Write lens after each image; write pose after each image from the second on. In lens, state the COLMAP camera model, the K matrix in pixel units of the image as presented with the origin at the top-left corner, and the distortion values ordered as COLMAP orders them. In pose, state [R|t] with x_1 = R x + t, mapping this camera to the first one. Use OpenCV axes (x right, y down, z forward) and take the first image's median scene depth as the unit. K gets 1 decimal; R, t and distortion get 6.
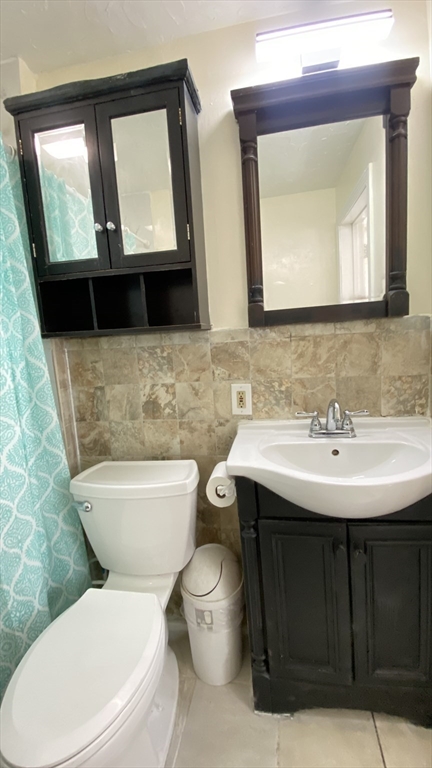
lens RADIAL K [[314.3, 0, 218.4], [0, 314.3, 376.2], [0, 0, 1]] dist [0.000633, -0.007242]
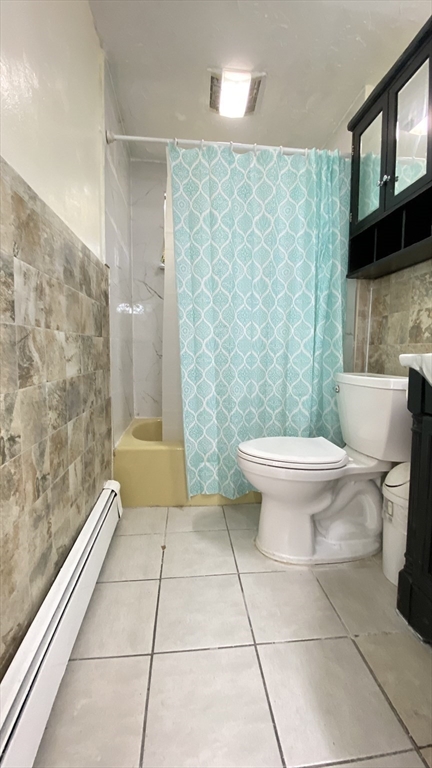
lens RADIAL K [[314.3, 0, 214.5], [0, 314.3, 384.4], [0, 0, 1]] dist [0.000633, -0.007242]
pose [[0.269484, 0.167012, -0.948412, 0.676194], [-0.142845, 0.980884, 0.132142, 0.236719], [0.952352, 0.099865, 0.288190, 0.029158]]
